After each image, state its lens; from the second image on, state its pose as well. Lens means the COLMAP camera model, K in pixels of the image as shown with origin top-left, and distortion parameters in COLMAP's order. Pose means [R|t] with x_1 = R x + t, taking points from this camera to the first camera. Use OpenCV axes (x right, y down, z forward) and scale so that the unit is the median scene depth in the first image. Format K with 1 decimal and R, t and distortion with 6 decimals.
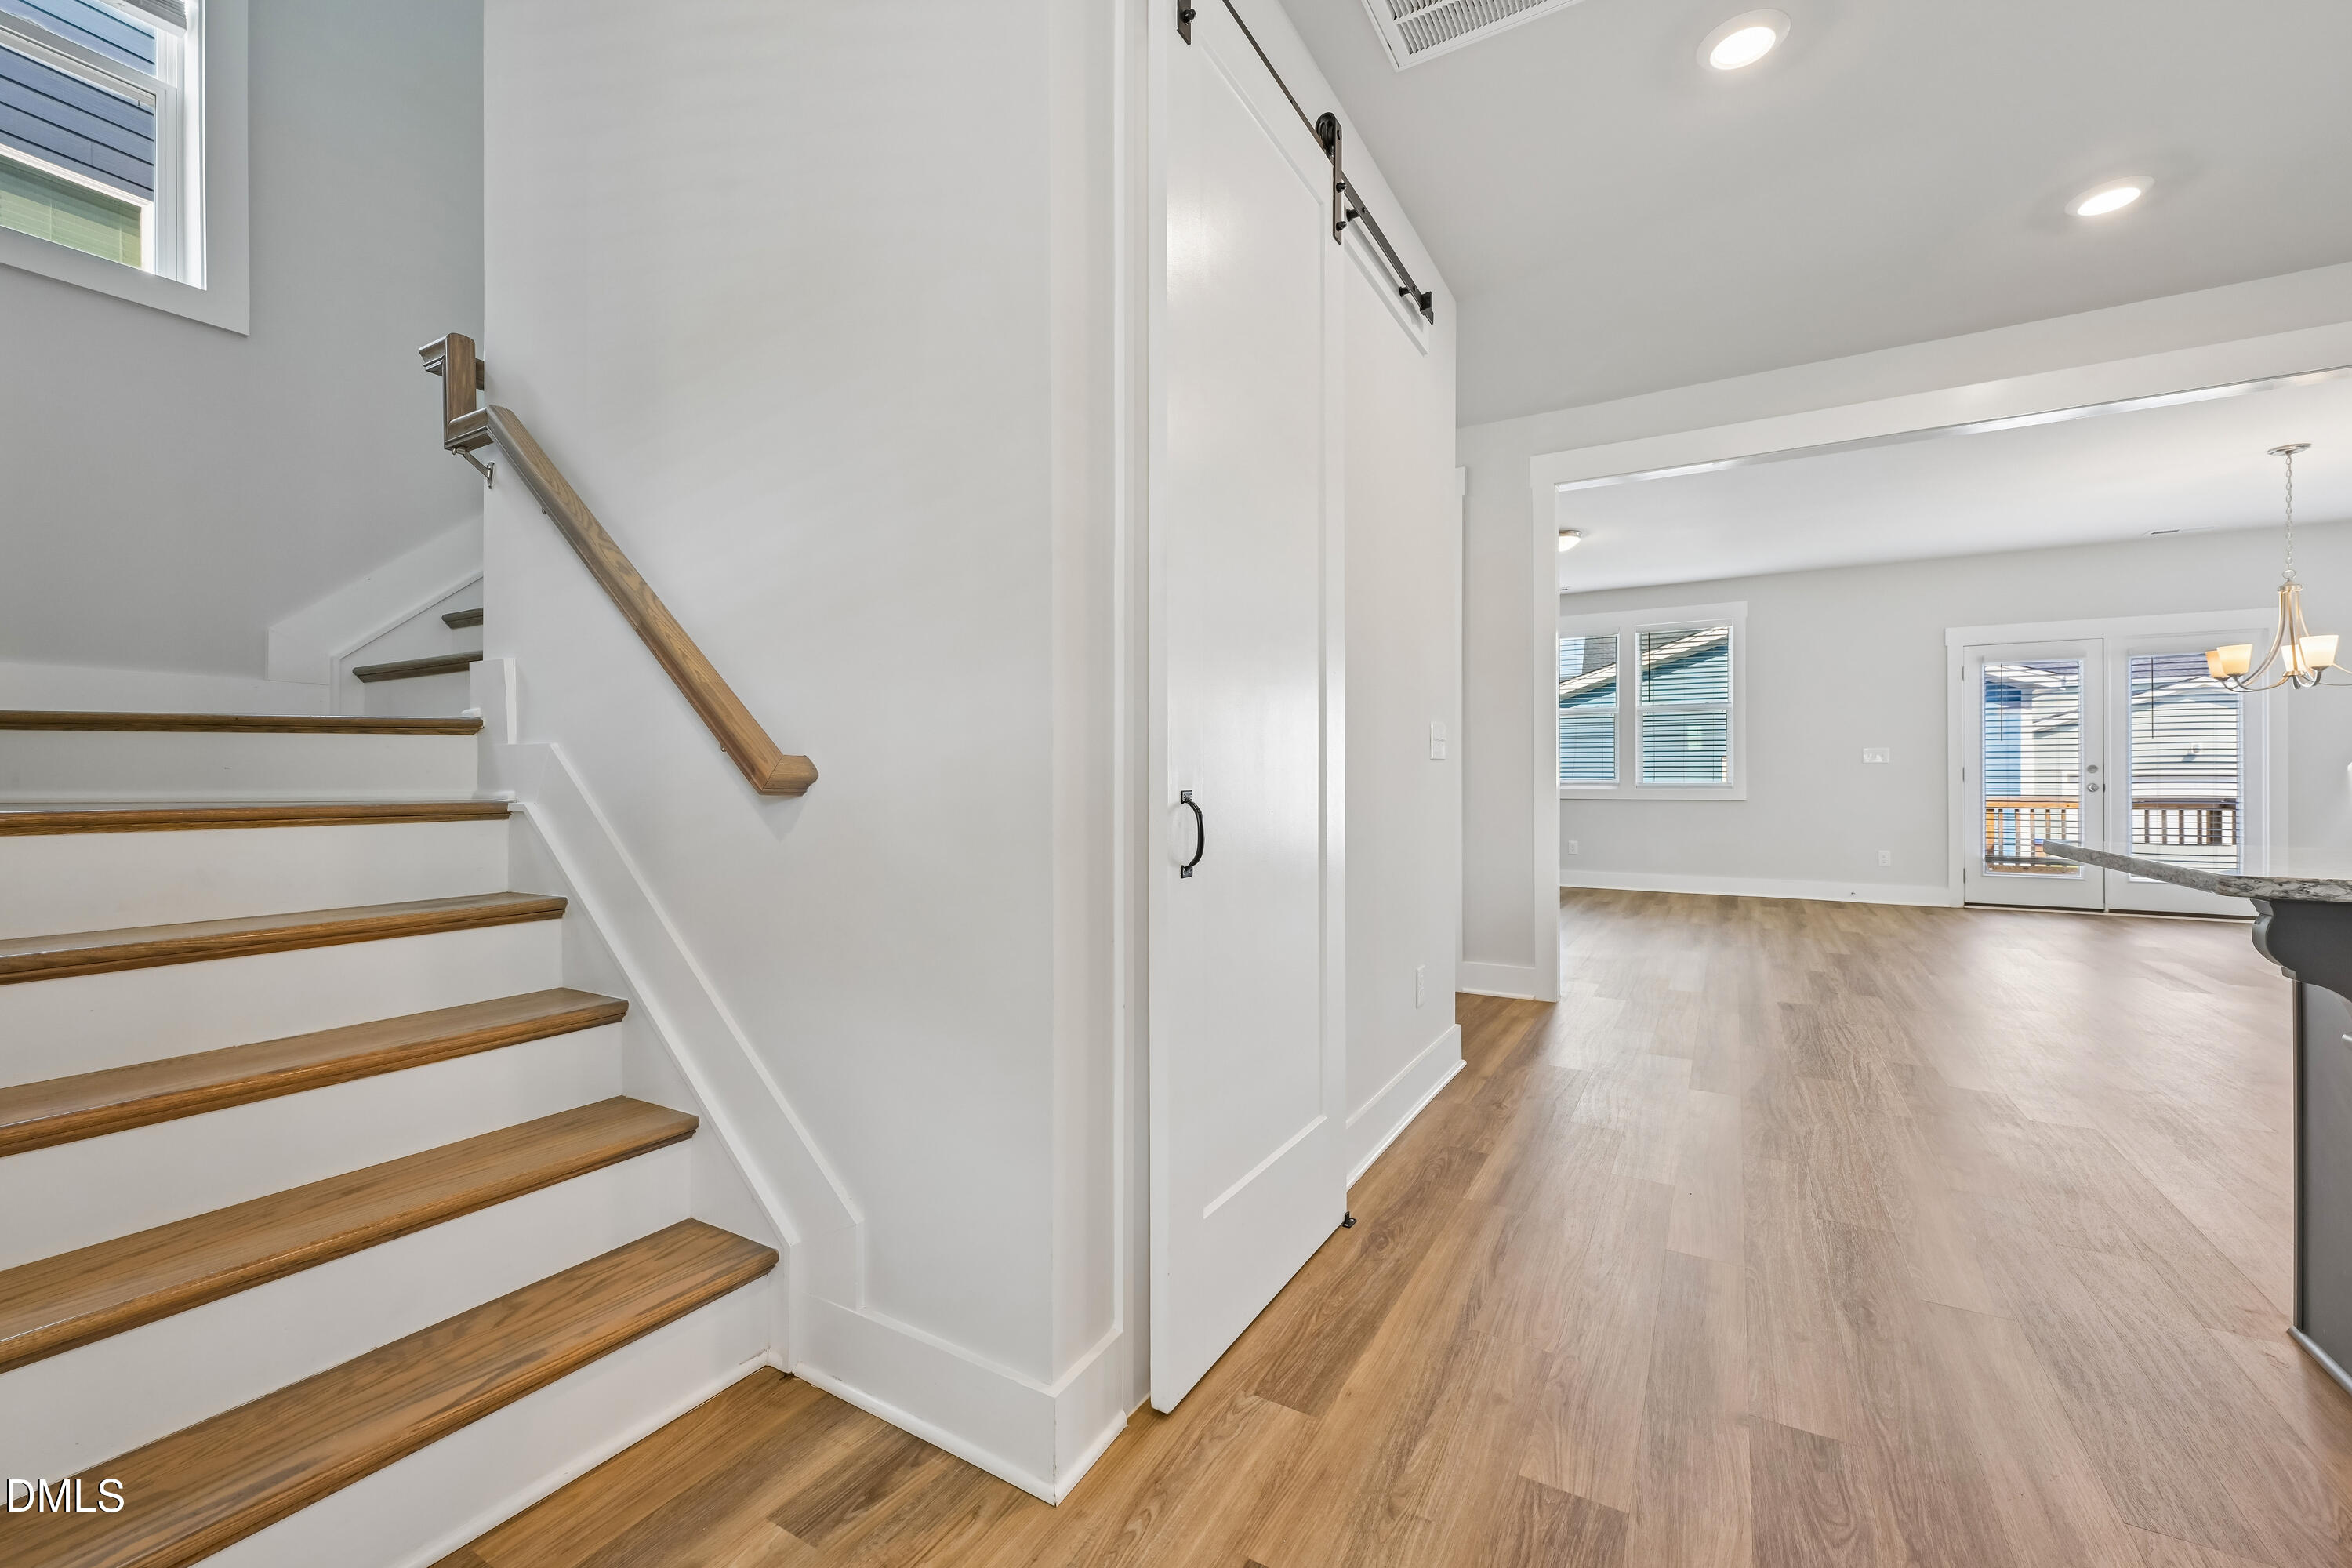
lens RADIAL K [[935.9, 0, 1180.2], [0, 935.9, 773.3], [0, 0, 1]] dist [-0.002102, -0.000312]
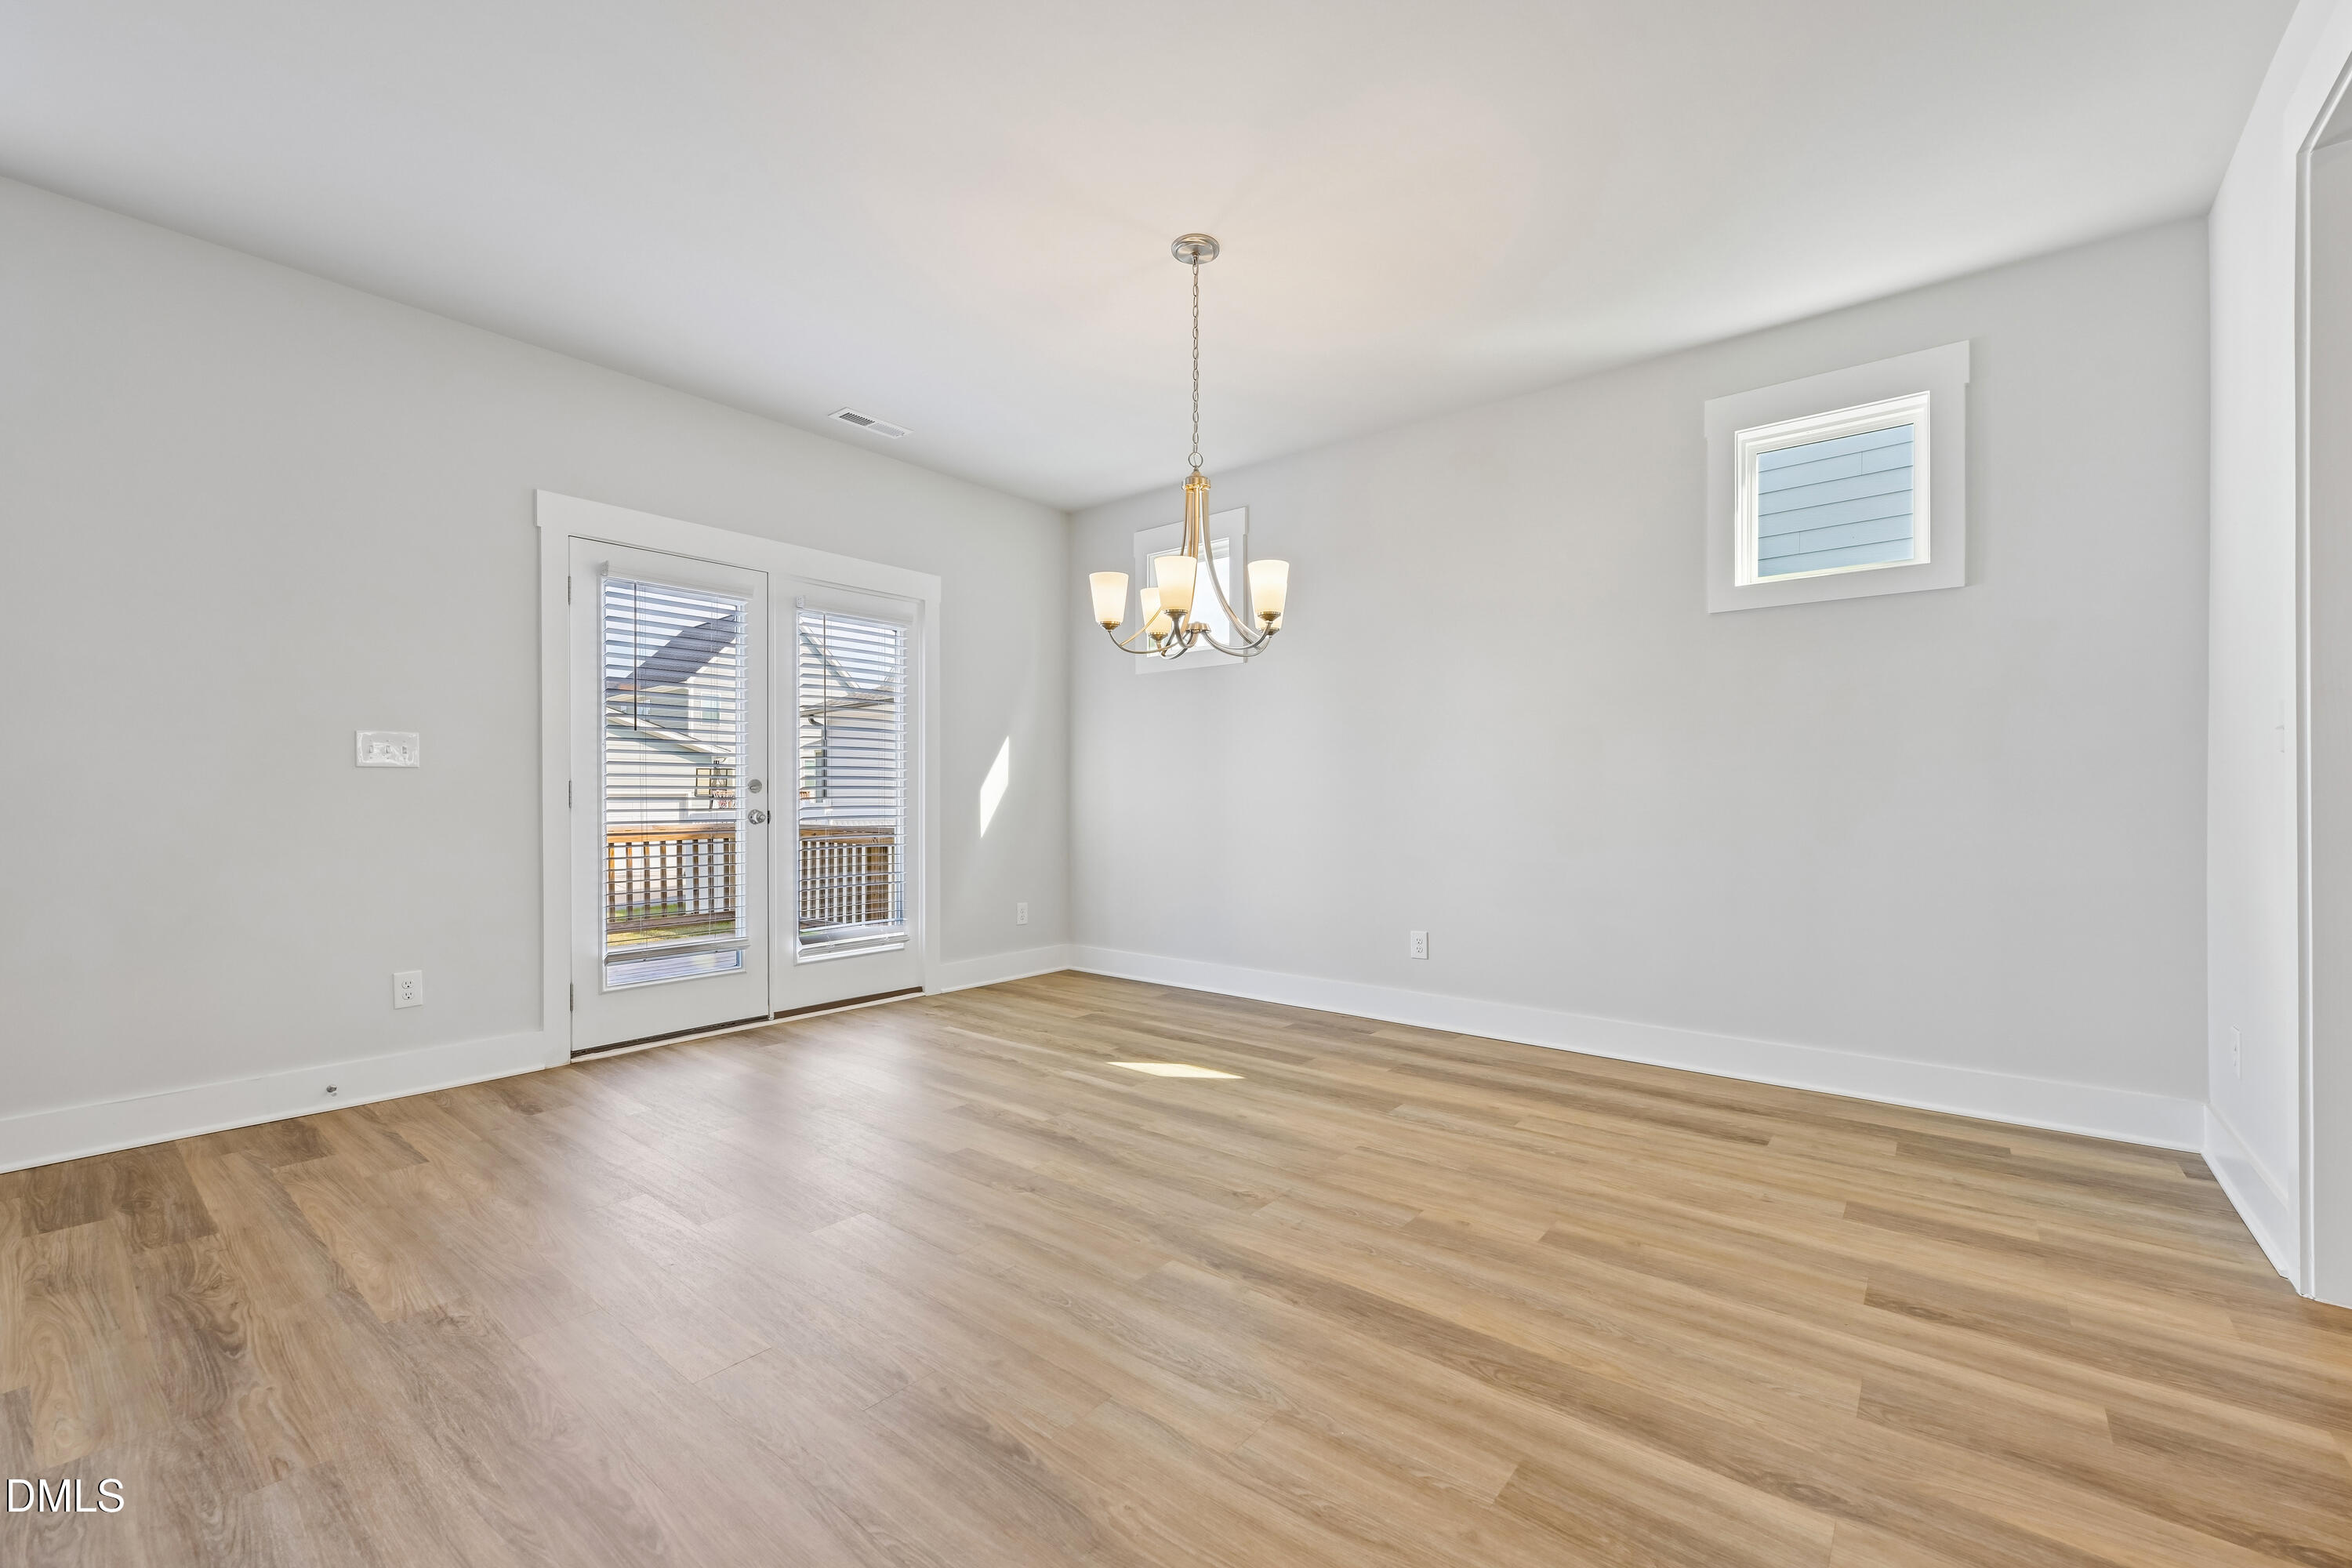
lens RADIAL K [[971.2, 0, 1172.1], [0, 971.2, 802.1], [0, 0, 1]] dist [0.001607, 0.000036]
pose [[0.147253, -0.004024, 0.989091, 0.385214], [-0.000415, 0.999991, 0.004130, 0.002842], [-0.989099, -0.001018, 0.147250, 0.624637]]
